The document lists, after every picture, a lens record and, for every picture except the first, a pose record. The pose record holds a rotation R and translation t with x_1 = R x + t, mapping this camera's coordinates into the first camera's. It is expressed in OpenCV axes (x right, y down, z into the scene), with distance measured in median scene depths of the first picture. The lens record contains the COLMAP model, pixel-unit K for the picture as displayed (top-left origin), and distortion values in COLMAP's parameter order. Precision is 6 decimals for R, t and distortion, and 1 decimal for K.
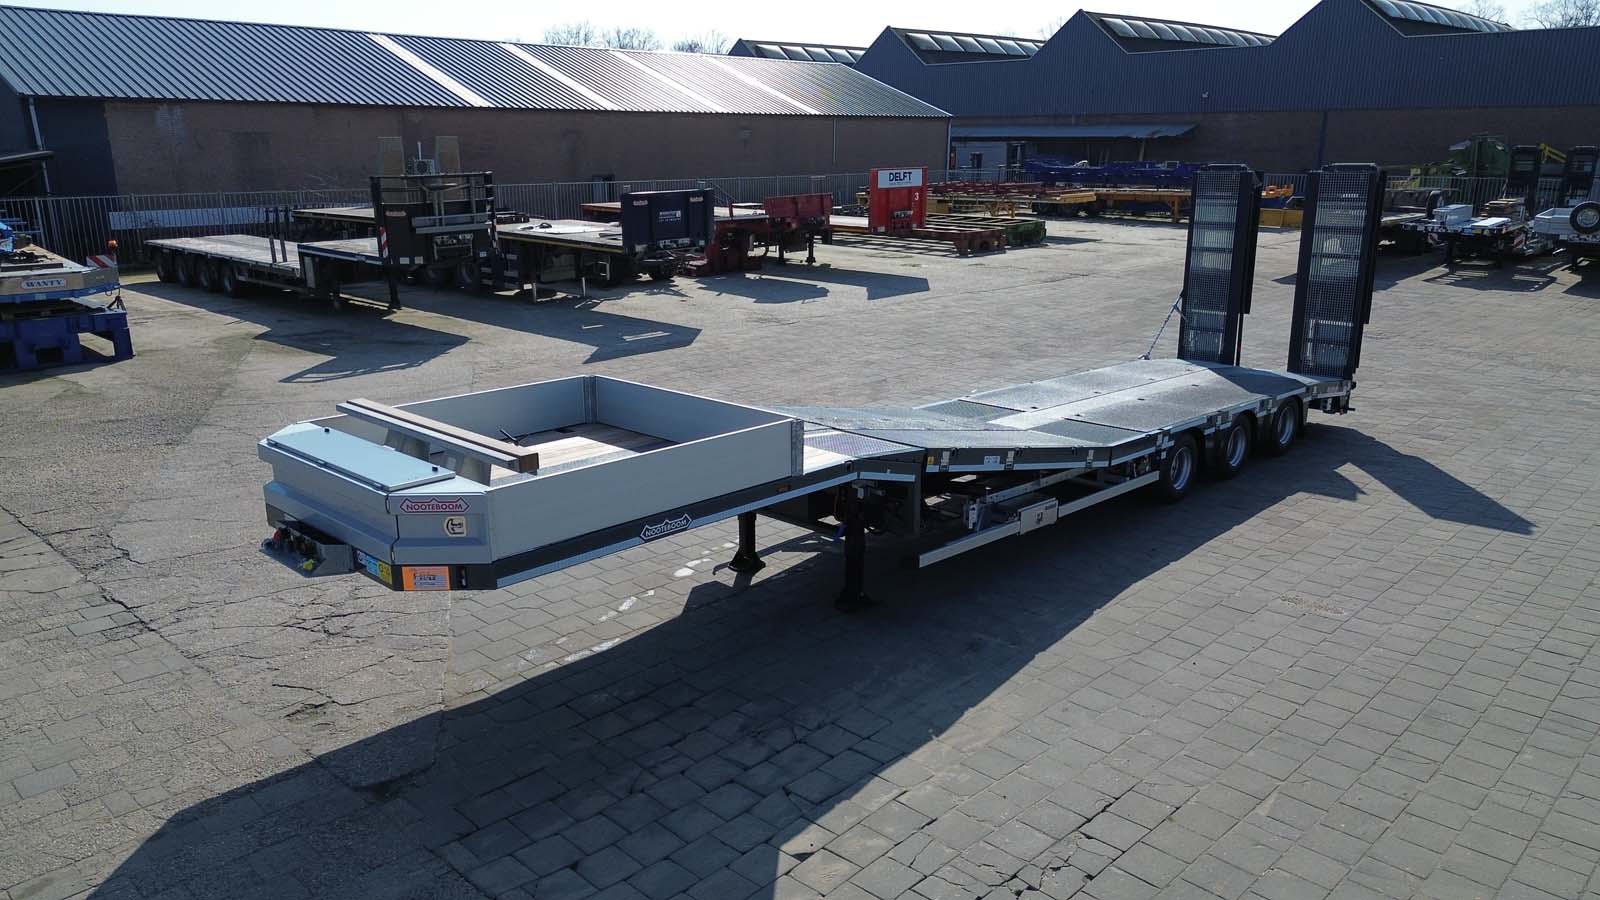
lens RADIAL K [[1136.1, 0, 799.1], [0, 1136.1, 449.9], [0, 0, 1]] dist [0.064672, -0.062619]
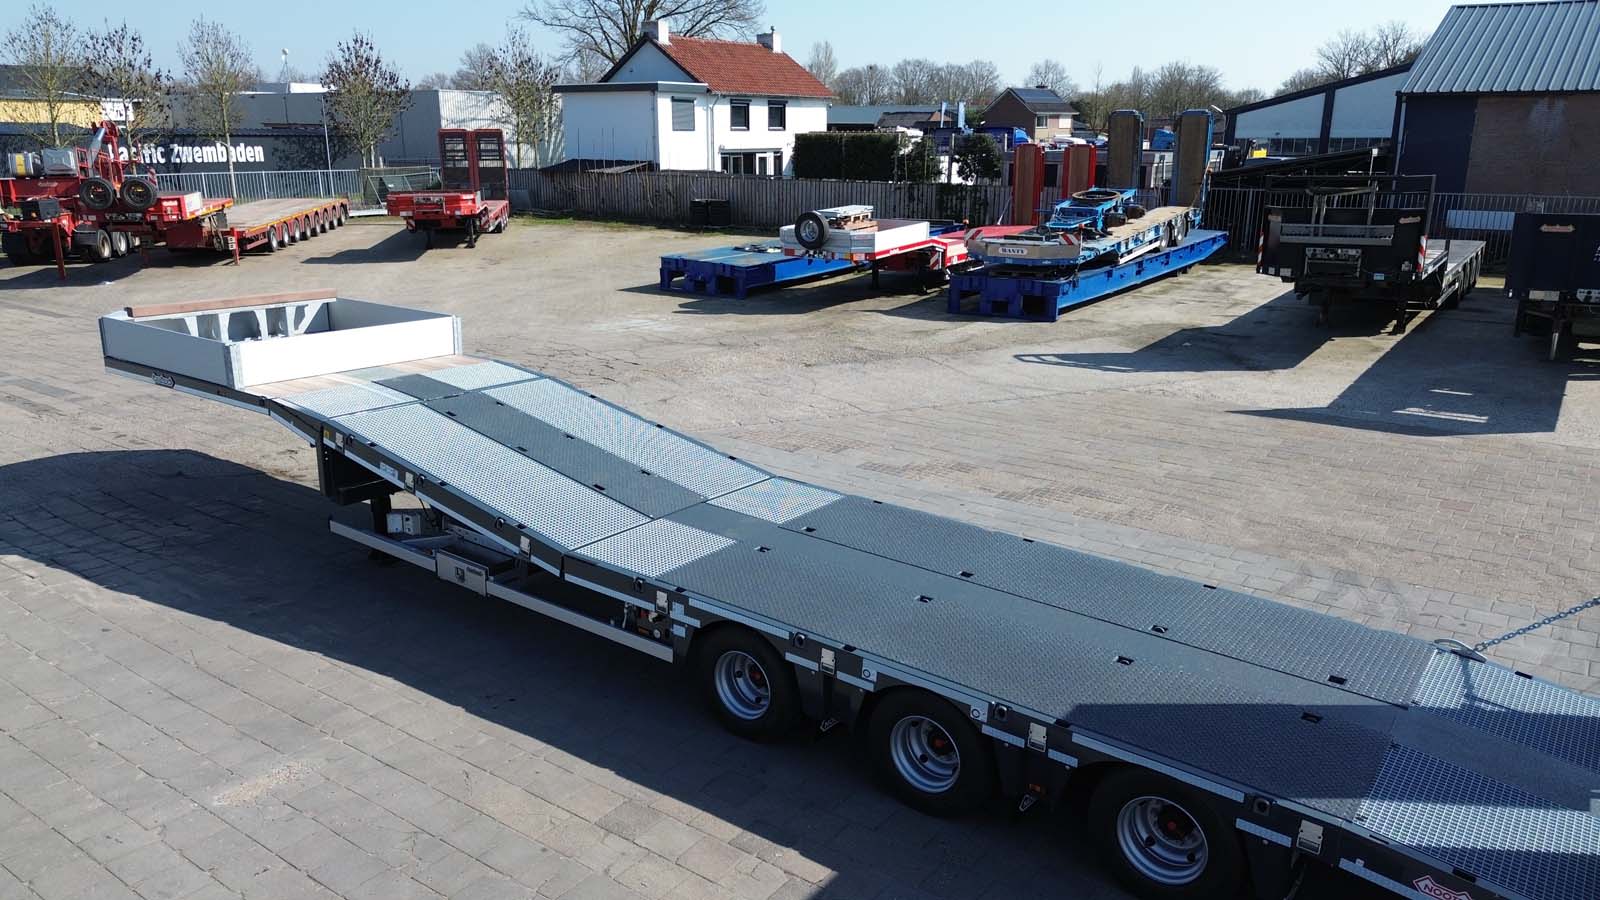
lens RADIAL K [[1136.1, 0, 799.4], [0, 1136.1, 451.1], [0, 0, 1]] dist [0.064672, -0.062619]
pose [[0.141428, 0.266223, -0.953480, 0.535332], [-0.262928, 0.938669, 0.223089, -0.147035], [0.954394, 0.219145, 0.202752, 0.538354]]
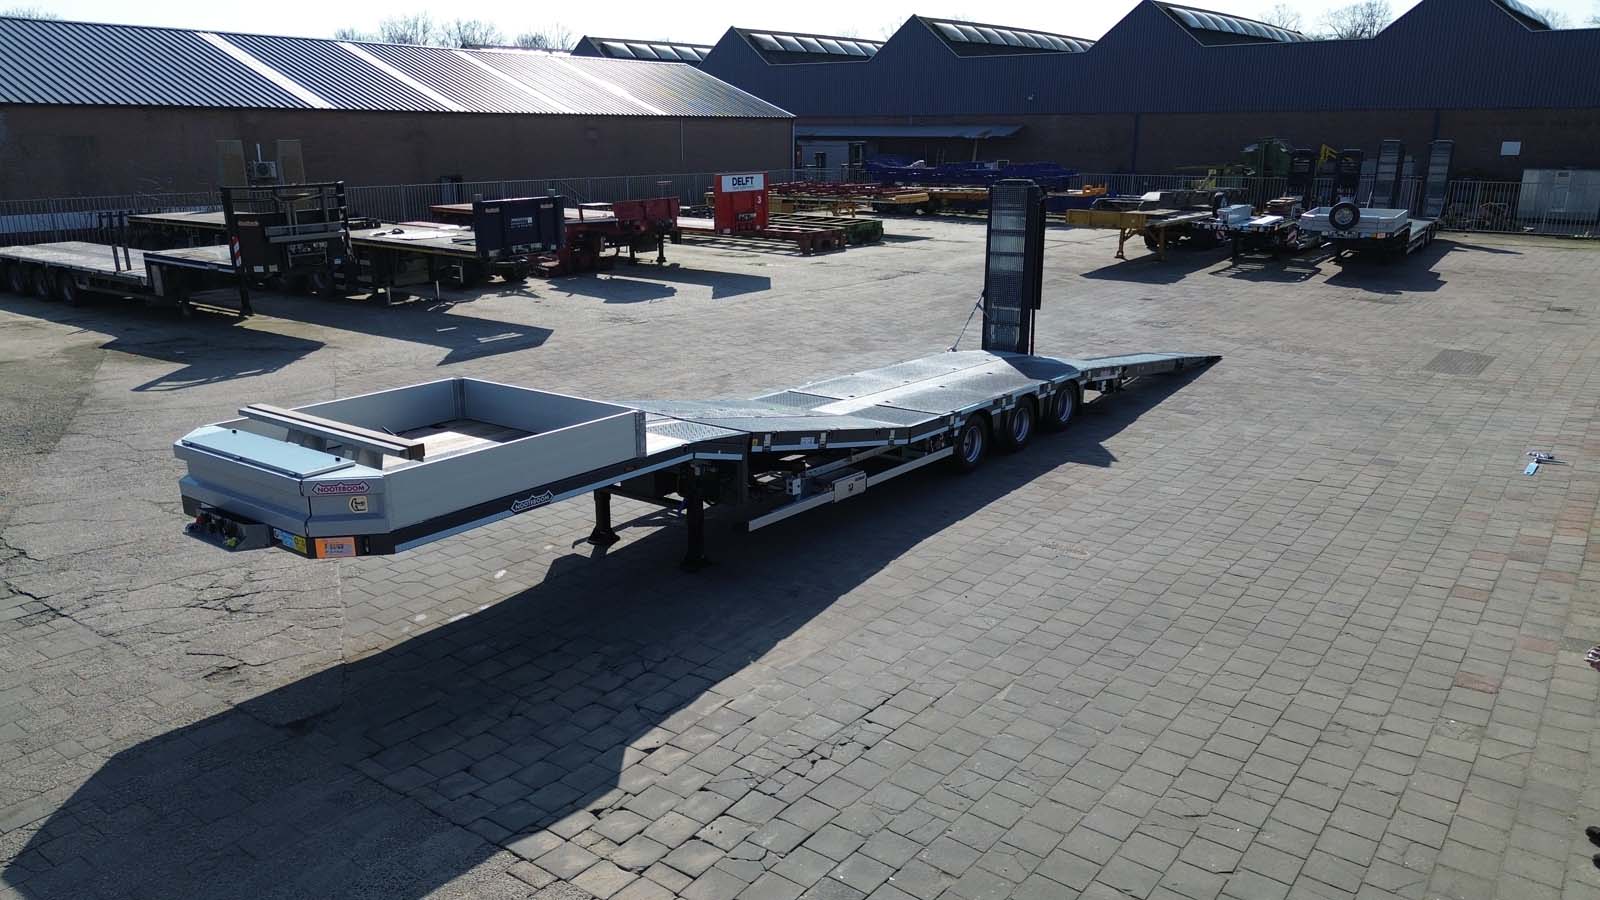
lens RADIAL K [[1136.1, 0, 801.1], [0, 1136.1, 447.5], [0, 0, 1]] dist [0.064672, -0.062619]
pose [[0.991972, -0.032371, 0.122241, 0.007850], [0.031790, 0.999472, 0.006702, 0.003794], [-0.122394, -0.002763, 0.992478, -0.090515]]
